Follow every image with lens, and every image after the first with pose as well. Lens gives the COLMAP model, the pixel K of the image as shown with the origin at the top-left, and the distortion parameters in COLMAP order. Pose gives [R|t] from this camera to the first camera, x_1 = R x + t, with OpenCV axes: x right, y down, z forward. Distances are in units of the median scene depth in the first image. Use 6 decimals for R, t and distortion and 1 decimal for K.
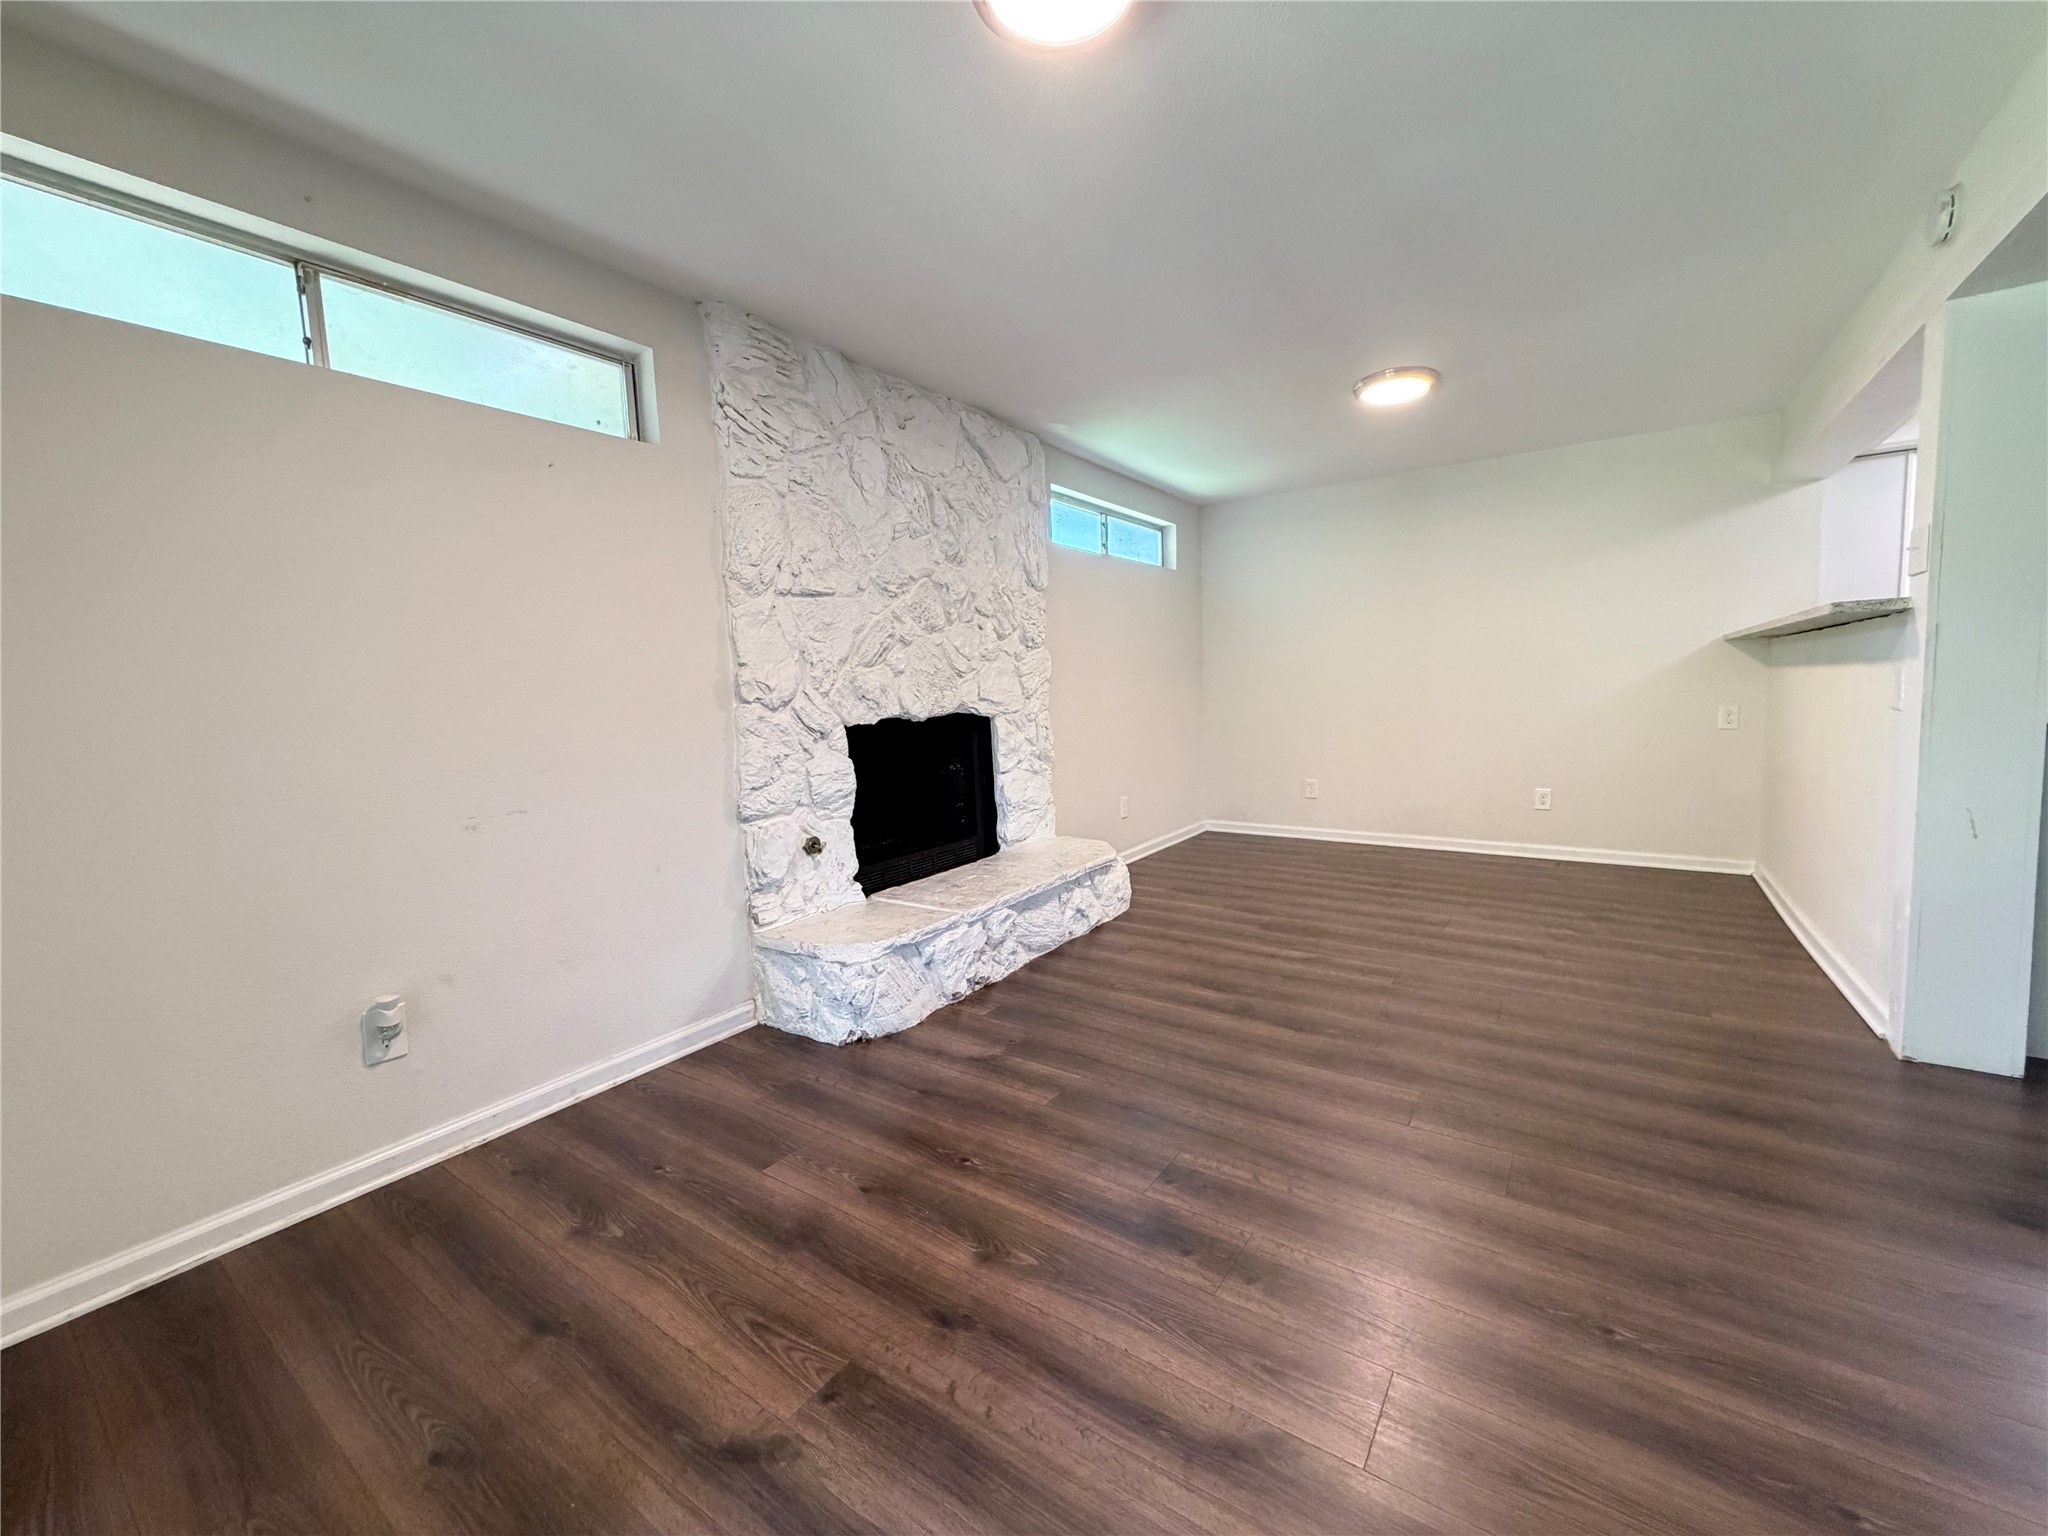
lens RADIAL K [[818.7, 0, 1020.7], [0, 818.7, 764.9], [0, 0, 1]] dist [-0.000191, -0.000212]
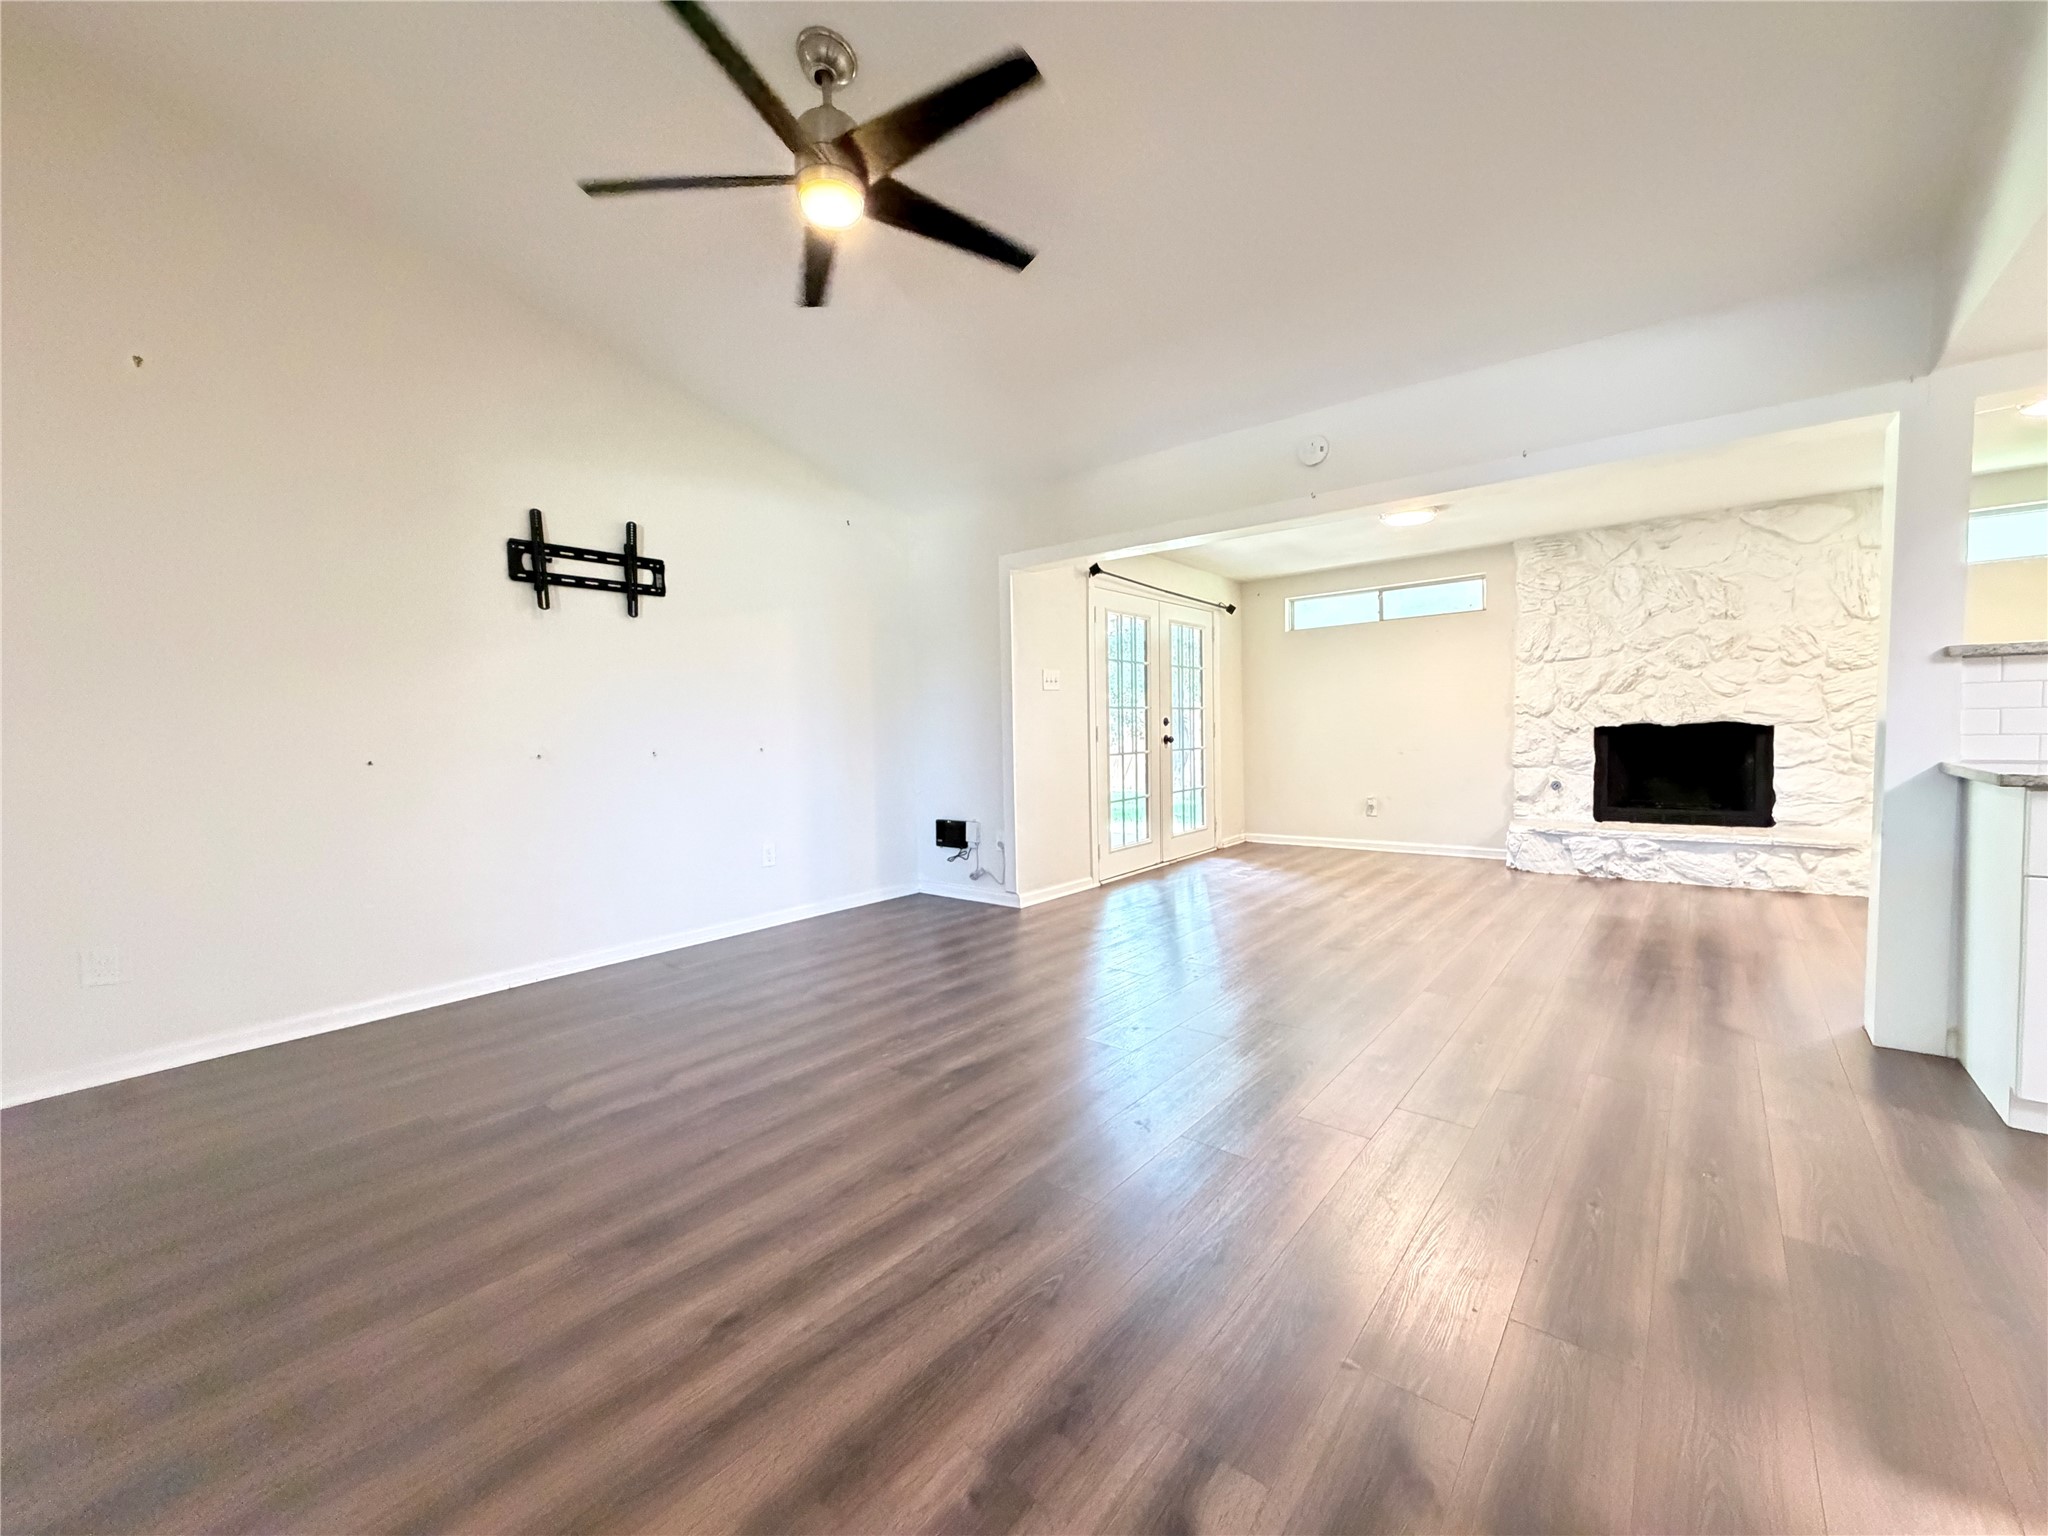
lens RADIAL K [[818.7, 0, 1020.7], [0, 818.7, 764.9], [0, 0, 1]] dist [-0.000191, -0.000212]
pose [[-0.078218, 0.084660, -0.993335, 1.686159], [-0.062783, 0.993992, 0.089660, -0.044170], [0.994957, 0.069377, -0.072433, -0.149115]]
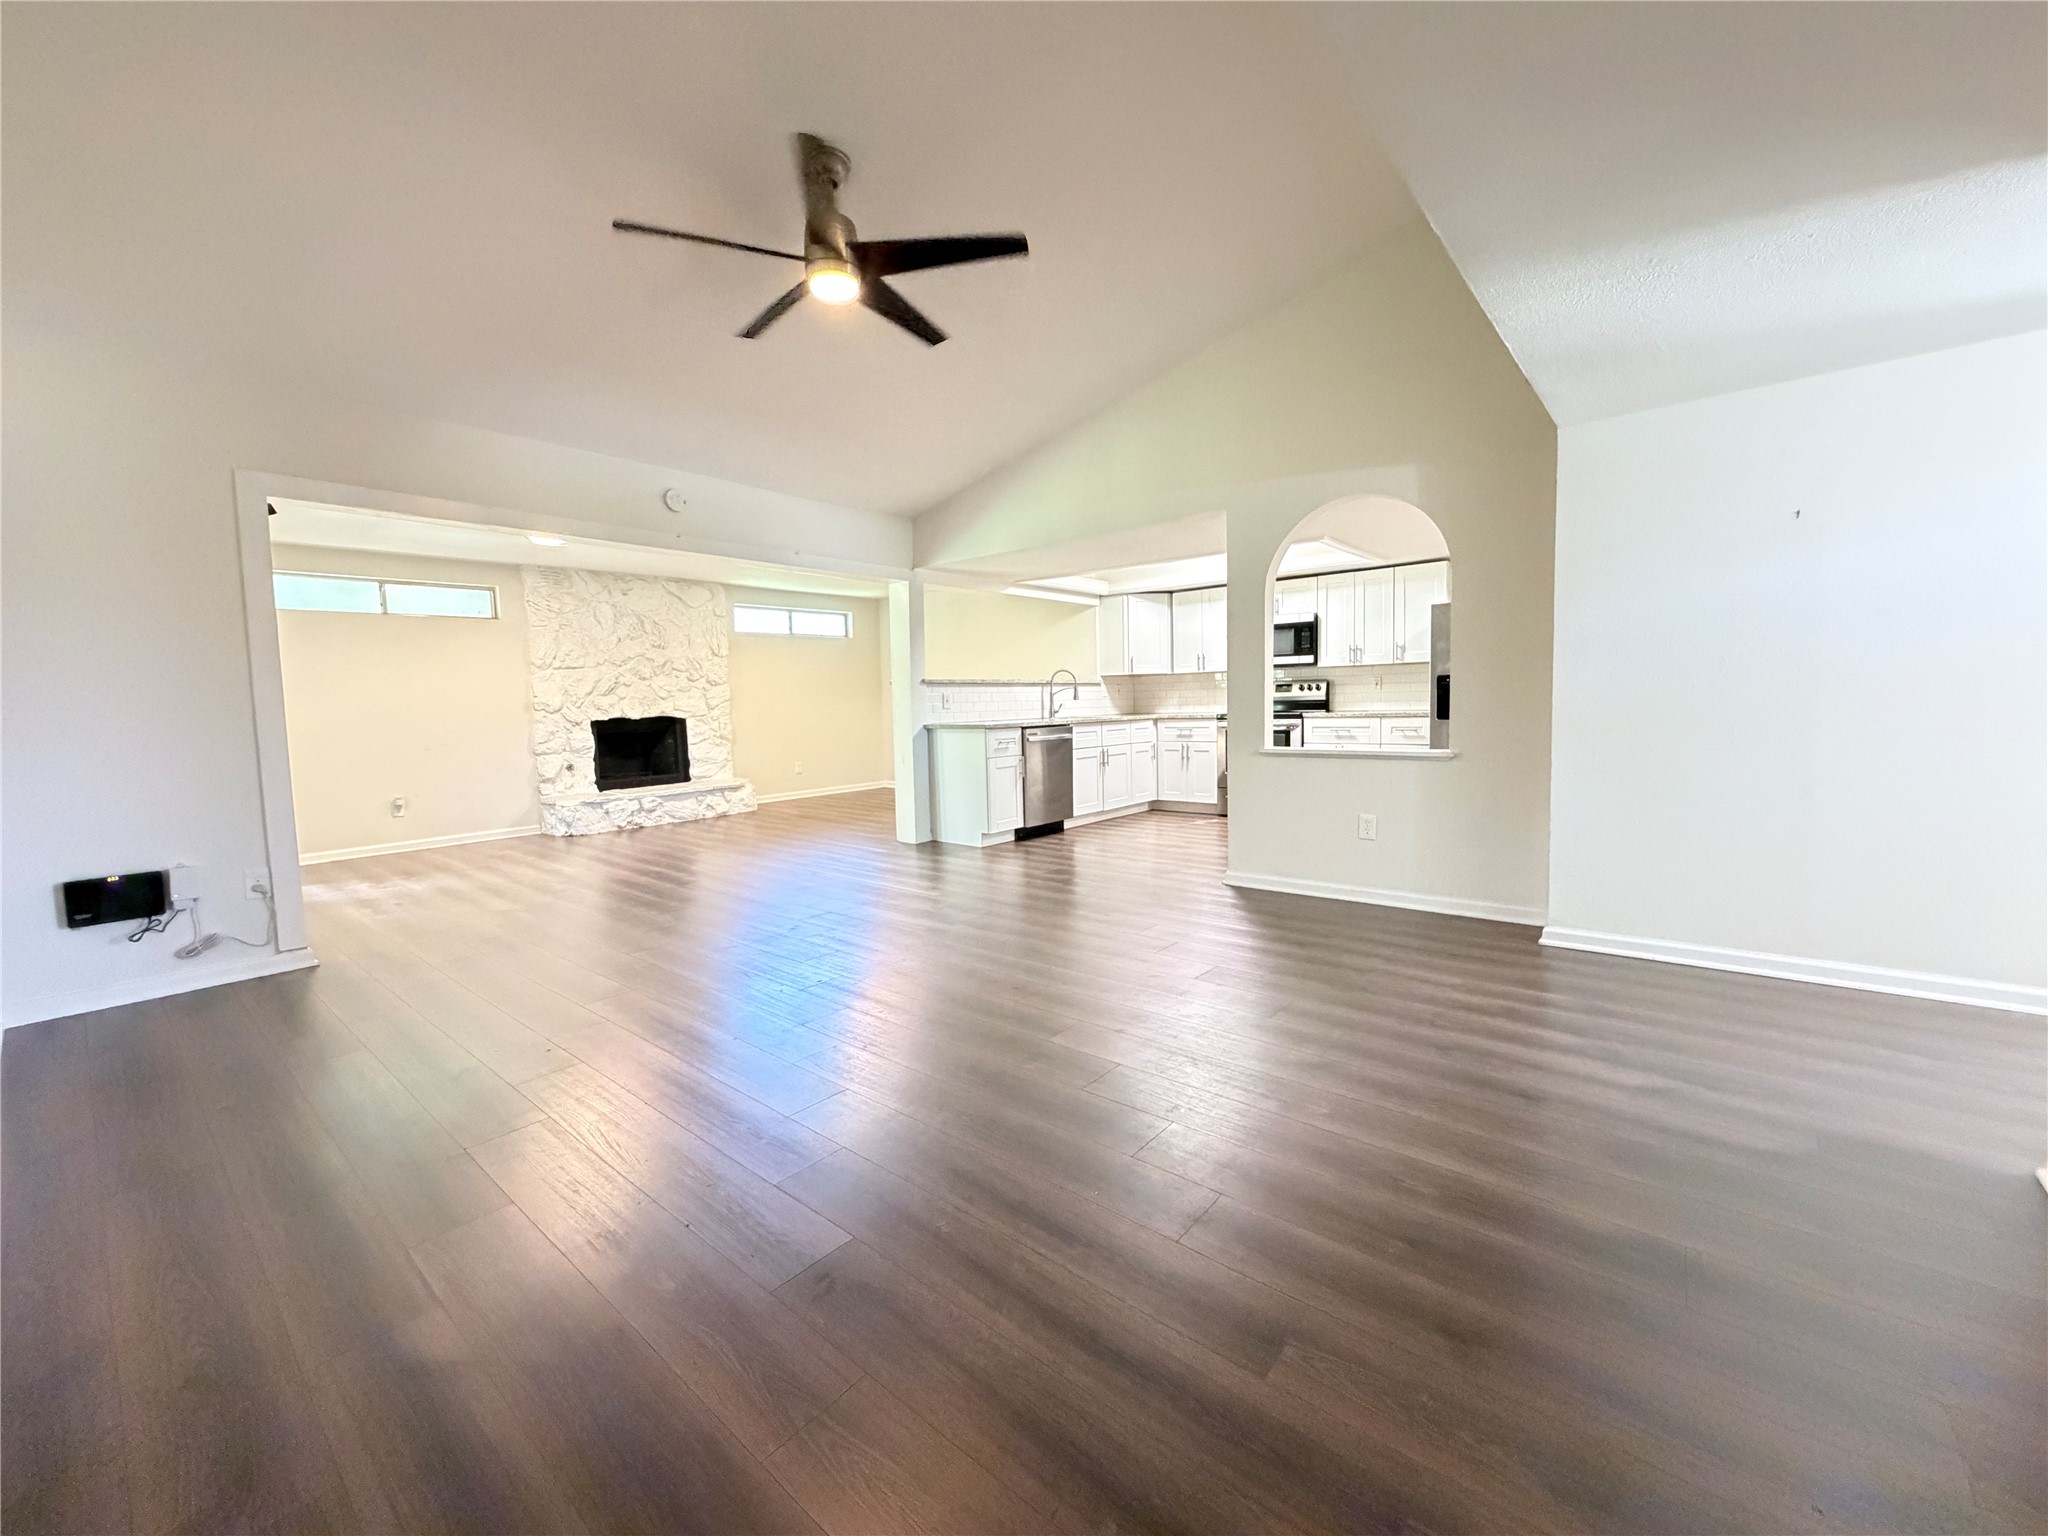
lens RADIAL K [[818.7, 0, 1020.7], [0, 818.7, 764.9], [0, 0, 1]] dist [-0.000191, -0.000212]
pose [[0.996194, 0.018623, -0.085150, 1.238174], [-0.019274, 0.999791, -0.006825, 0.075263], [0.085005, 0.008440, 0.996345, -1.286930]]
